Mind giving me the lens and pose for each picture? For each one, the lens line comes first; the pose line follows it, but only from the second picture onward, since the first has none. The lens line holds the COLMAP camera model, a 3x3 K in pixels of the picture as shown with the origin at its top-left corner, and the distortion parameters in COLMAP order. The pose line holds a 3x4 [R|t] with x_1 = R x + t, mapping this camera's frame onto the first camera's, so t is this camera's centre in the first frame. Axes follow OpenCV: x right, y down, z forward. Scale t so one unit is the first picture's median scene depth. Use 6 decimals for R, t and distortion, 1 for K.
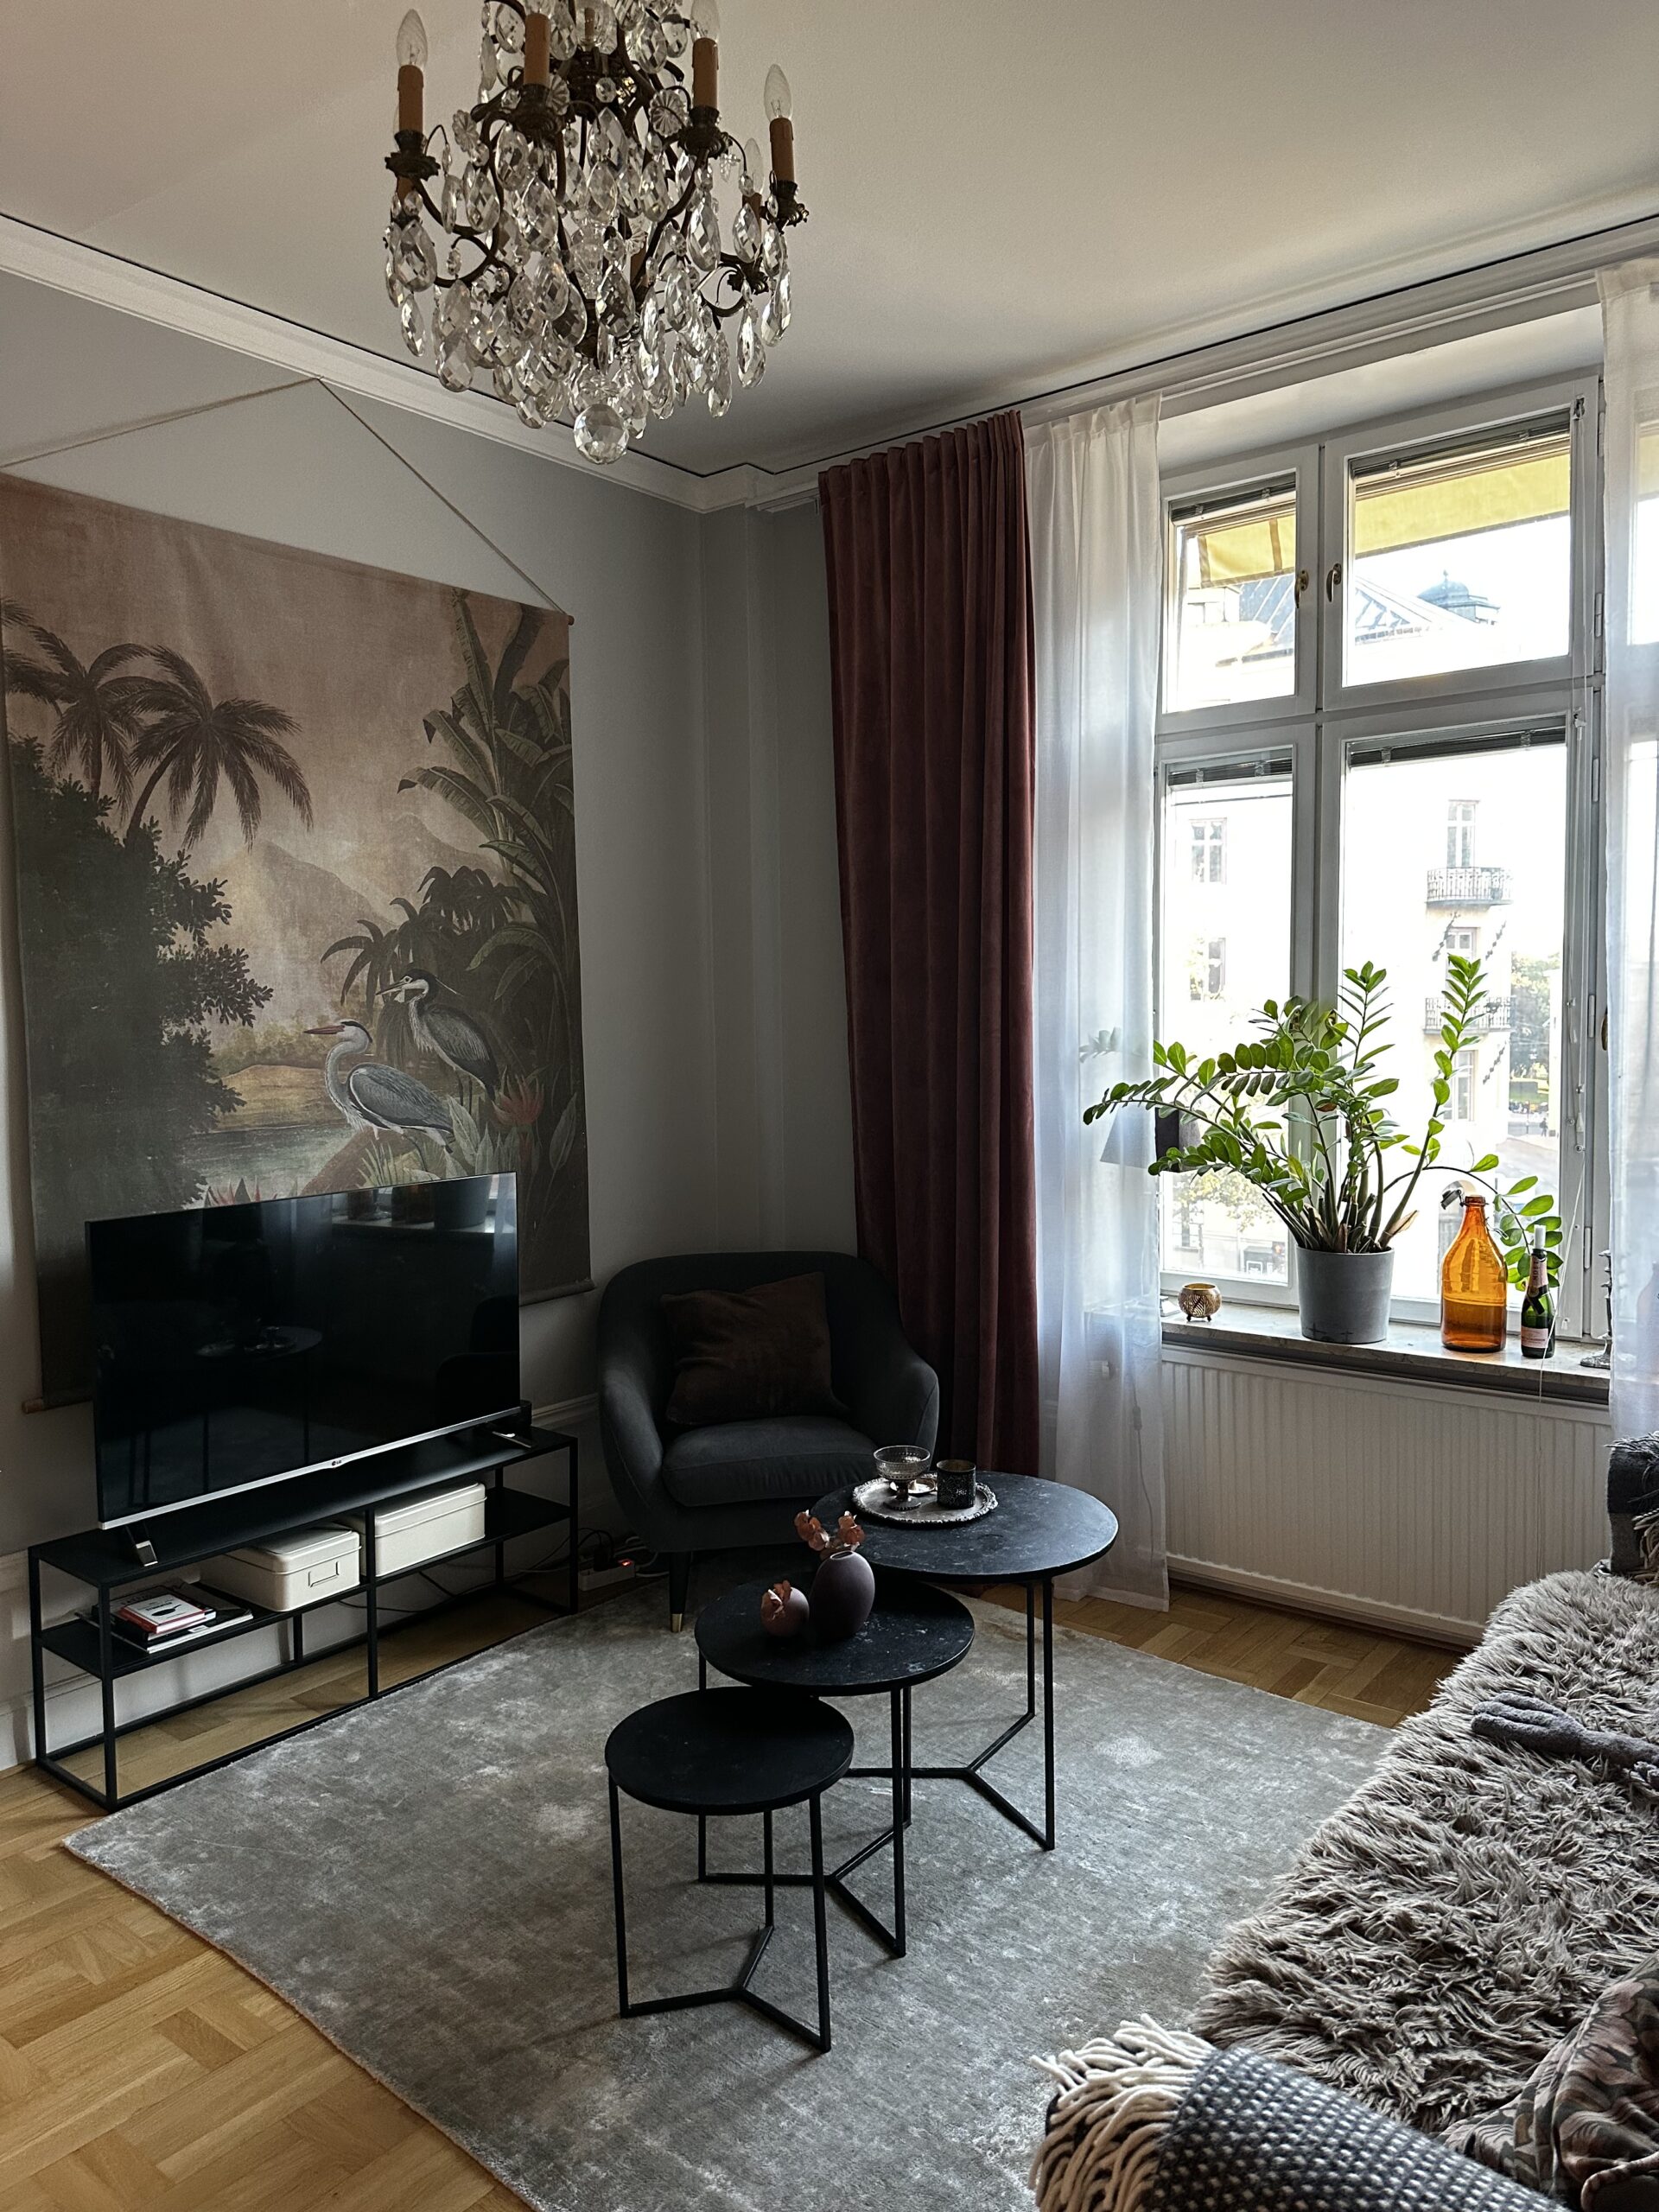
lens RADIAL K [[1548.5, 0, 829.5], [0, 1548.5, 1106.0], [0, 0, 1]] dist [-0.026704, -0.000828]
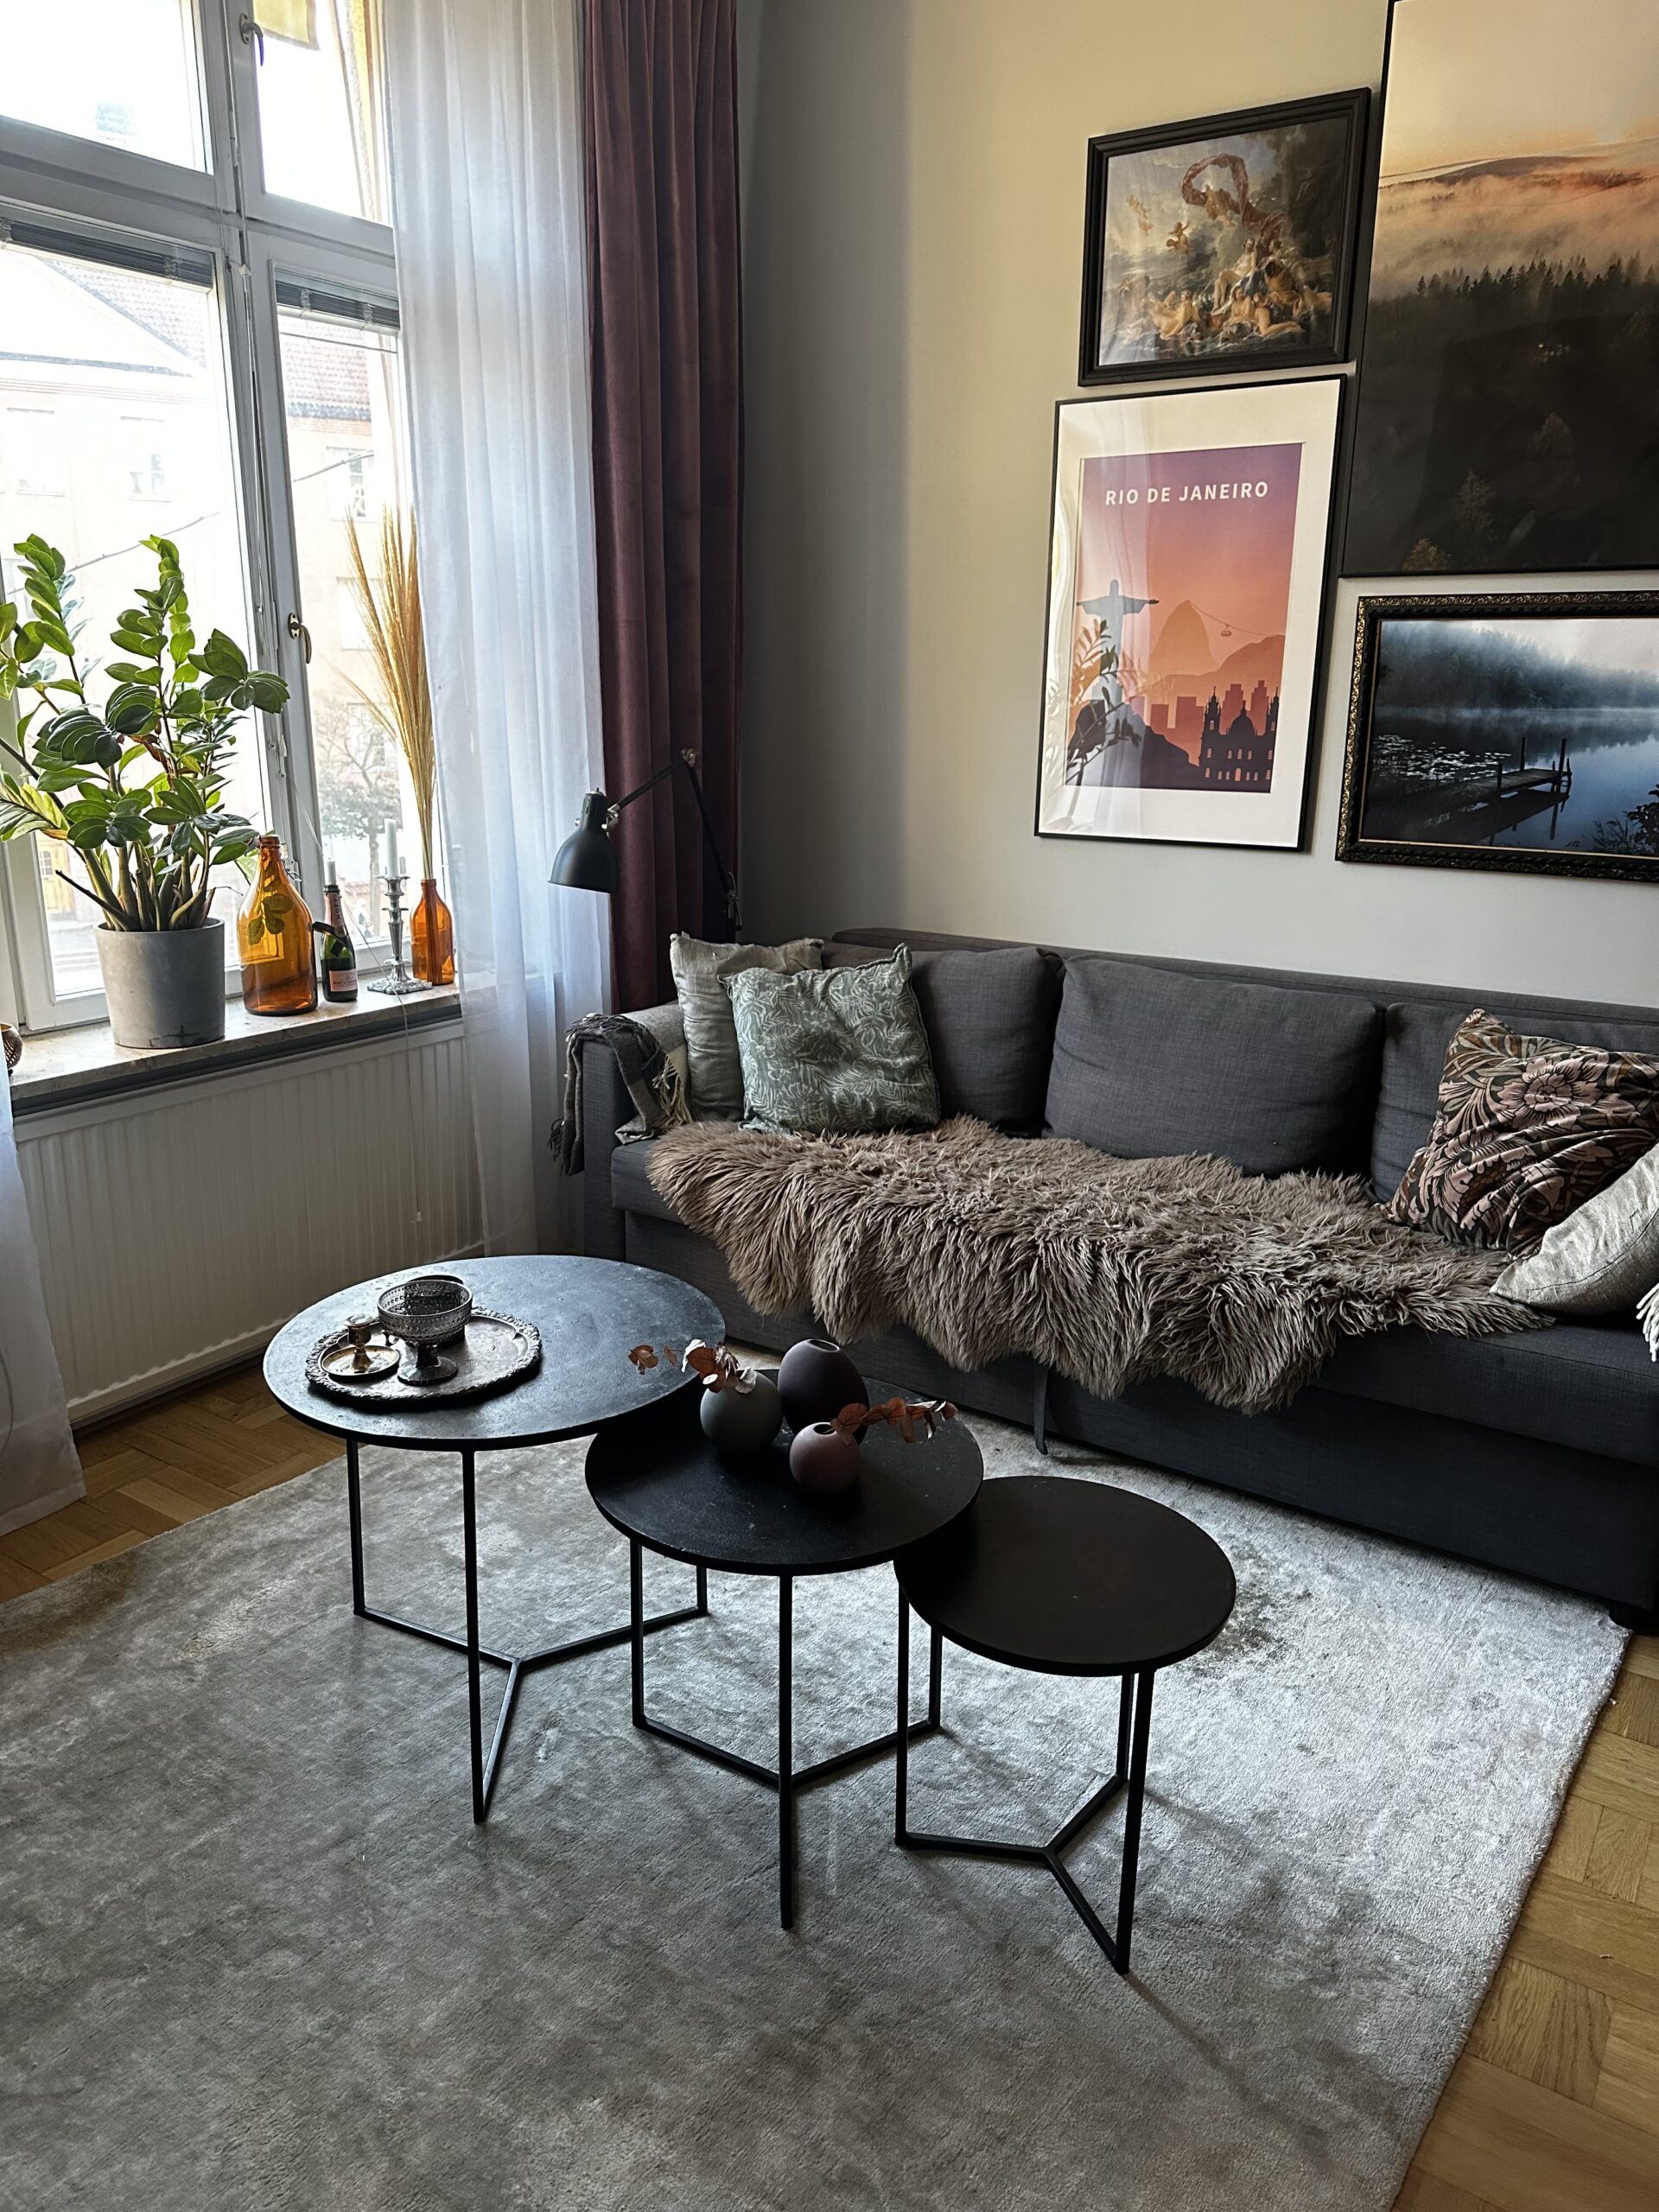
lens RADIAL K [[1548.5, 0, 829.5], [0, 1548.5, 1106.0], [0, 0, 1]] dist [-0.026704, -0.000828]
pose [[-0.075041, -0.249770, 0.965393, -0.478537], [0.055652, 0.965565, 0.254140, 0.003163], [-0.995626, 0.072797, -0.058556, 0.759178]]
